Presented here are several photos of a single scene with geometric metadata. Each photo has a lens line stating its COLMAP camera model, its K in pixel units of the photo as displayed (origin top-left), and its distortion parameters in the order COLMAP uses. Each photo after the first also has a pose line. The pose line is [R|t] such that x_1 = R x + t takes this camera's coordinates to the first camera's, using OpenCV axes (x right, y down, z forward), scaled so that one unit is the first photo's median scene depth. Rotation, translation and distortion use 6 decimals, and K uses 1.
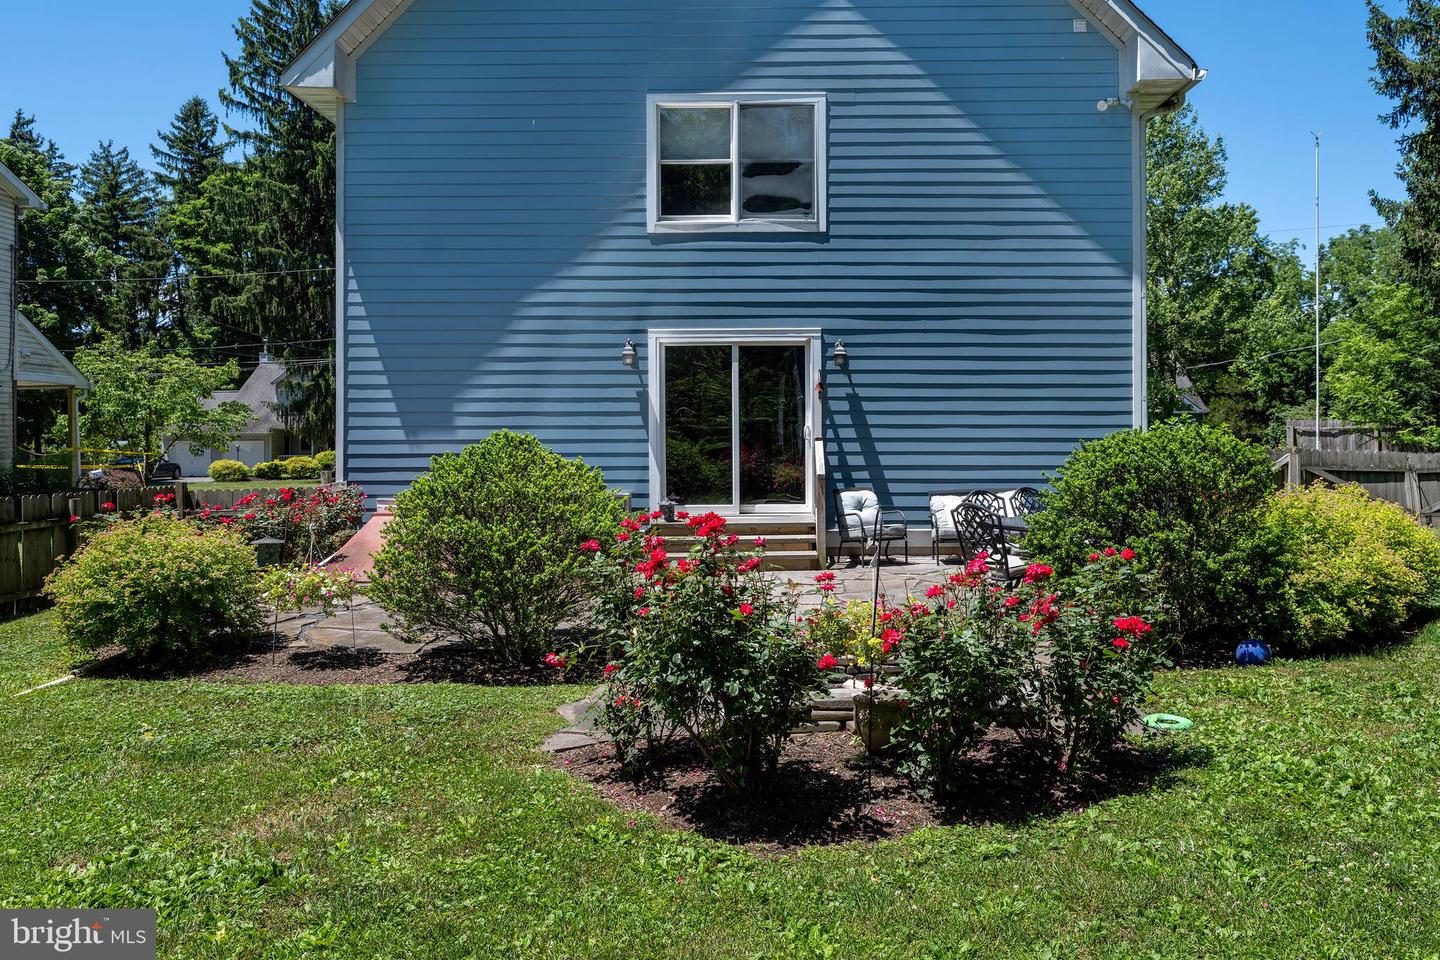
lens RADIAL K [[1033.5, 0, 744.2], [0, 1033.5, 419.9], [0, 0, 1]] dist [0.026094, 0.002323]
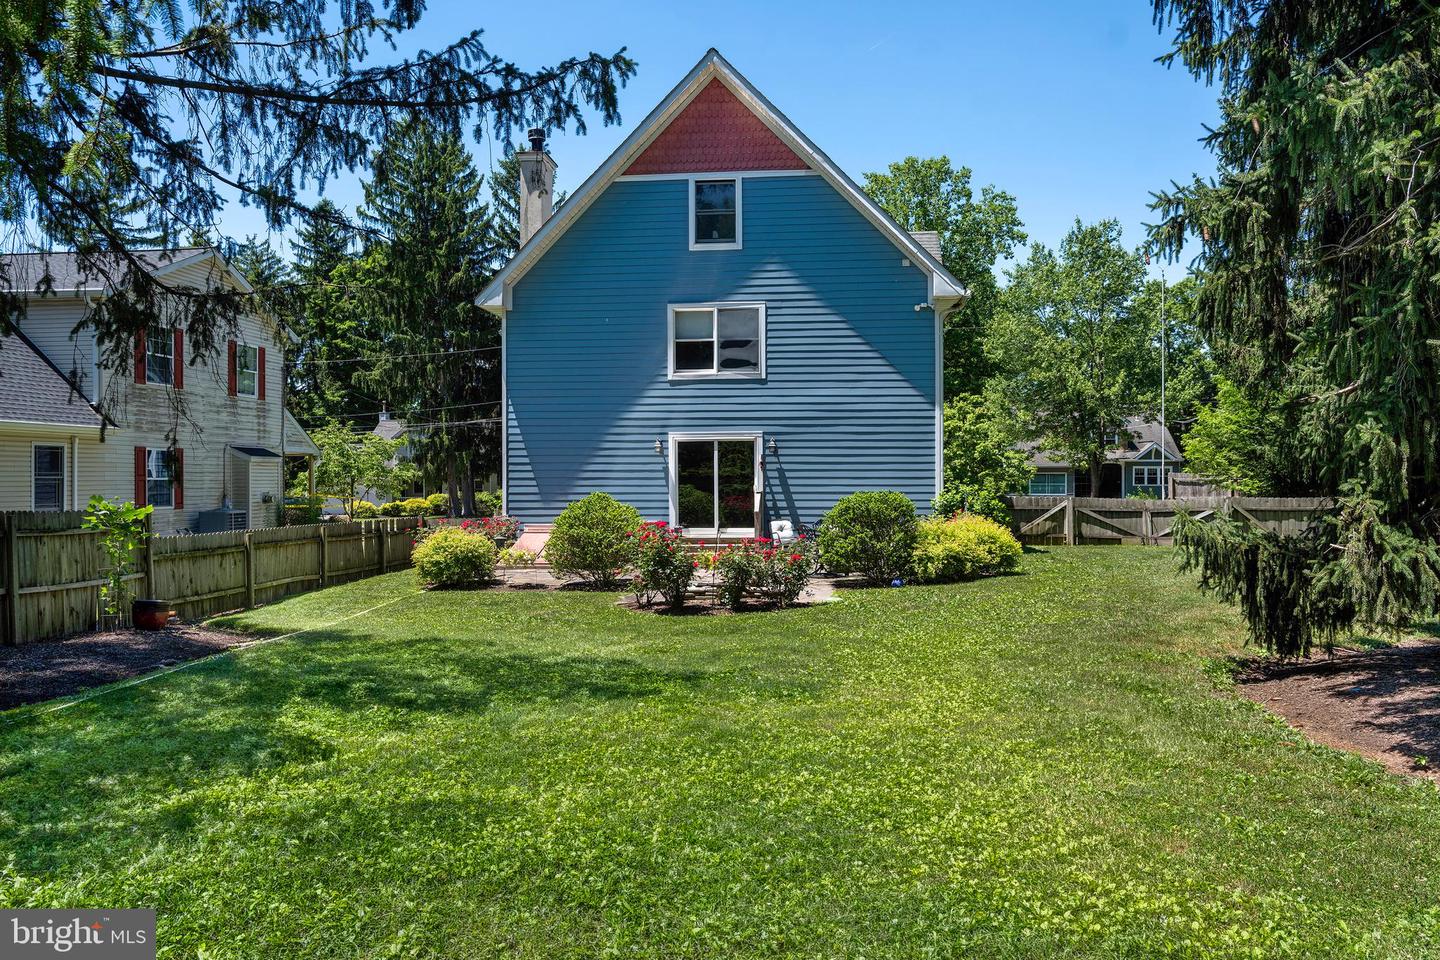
lens RADIAL K [[1033.5, 0, 719.5], [0, 1033.5, 481.7], [0, 0, 1]] dist [0.026094, 0.002323]
pose [[0.996275, 0.000368, -0.086235, 0.155286], [0.001371, 0.999797, 0.020098, -0.037006], [0.086225, -0.020141, 0.996072, -0.819838]]
